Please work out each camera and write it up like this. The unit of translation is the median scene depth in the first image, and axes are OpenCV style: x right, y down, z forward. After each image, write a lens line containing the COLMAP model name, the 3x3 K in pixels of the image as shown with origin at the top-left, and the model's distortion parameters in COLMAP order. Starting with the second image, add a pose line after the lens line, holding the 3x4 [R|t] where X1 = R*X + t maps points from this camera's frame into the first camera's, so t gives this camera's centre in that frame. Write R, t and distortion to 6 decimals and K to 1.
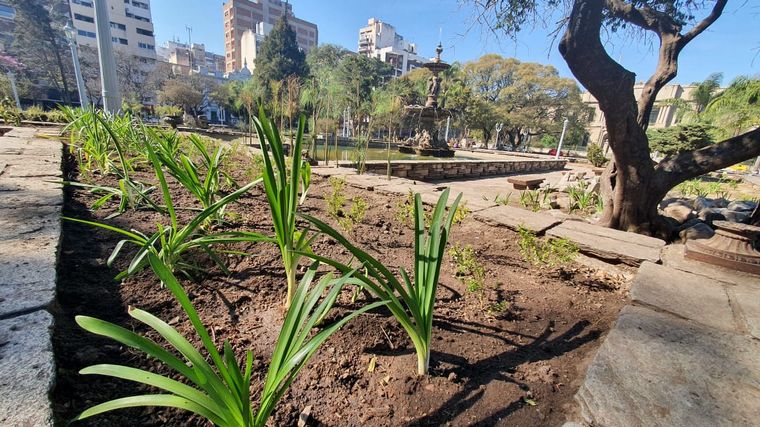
lens RADIAL K [[304.0, 0, 378.5], [0, 304.0, 213.7], [0, 0, 1]] dist [0.011805, -0.001613]
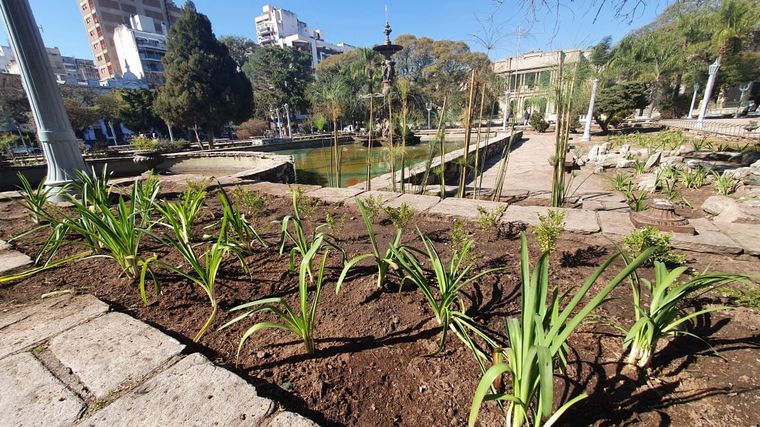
lens RADIAL K [[304.0, 0, 380.1], [0, 304.0, 214.5], [0, 0, 1]] dist [0.011805, -0.001613]
pose [[0.956723, -0.197507, 0.213709, -0.072746], [0.189612, 0.980201, 0.057045, -0.027035], [-0.220745, -0.014054, 0.975230, 0.053427]]
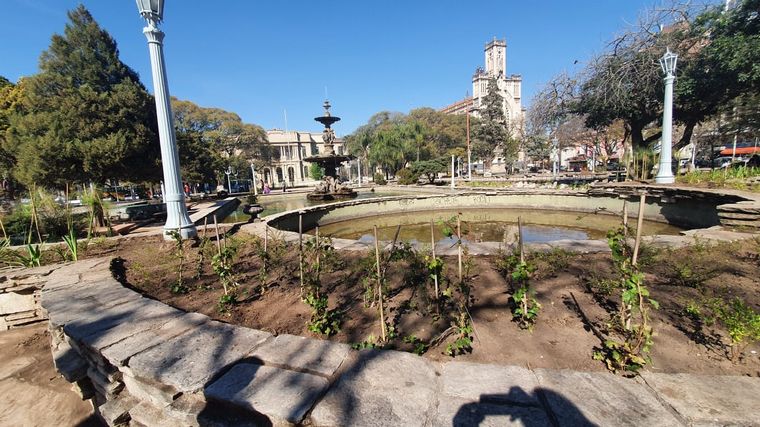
lens RADIAL K [[304.0, 0, 380.0], [0, 304.0, 213.5], [0, 0, 1]] dist [0.011805, -0.001613]
pose [[0.395238, -0.219692, 0.891921, -0.440336], [0.323972, 0.941923, 0.088446, -0.113974], [-0.859552, 0.254000, 0.443458, 0.248930]]
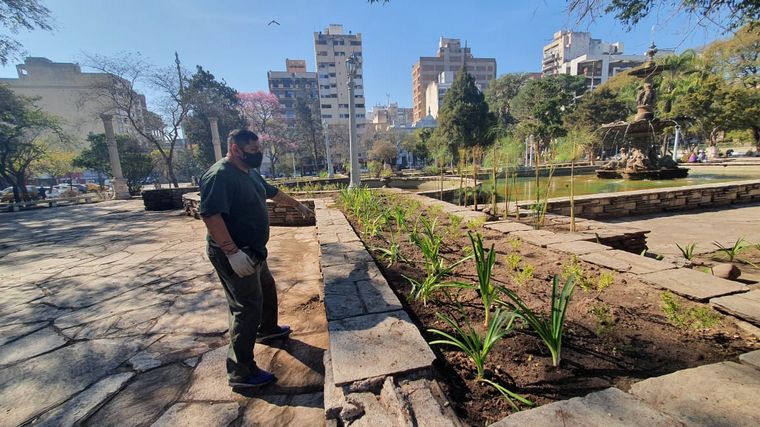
lens RADIAL K [[304.0, 0, 381.1], [0, 304.0, 216.1], [0, 0, 1]] dist [0.011805, -0.001613]
pose [[0.845231, -0.032057, -0.533439, 0.005080], [-0.017703, 0.995972, -0.087903, -0.005278], [0.534108, 0.083742, 0.841258, -0.026763]]
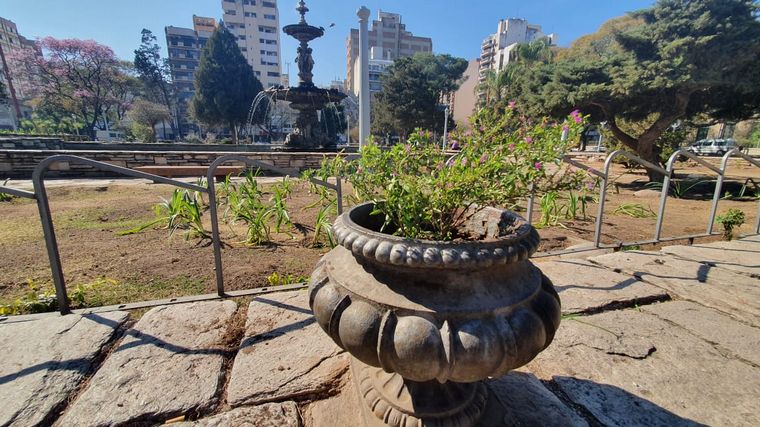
lens RADIAL K [[304.0, 0, 378.0], [0, 304.0, 213.1], [0, 0, 1]] dist [0.011805, -0.001613]
pose [[0.881042, 0.041941, -0.471174, 0.395578], [-0.067704, 0.996987, -0.037852, -0.025474], [0.468167, 0.065250, 0.881227, 0.270317]]
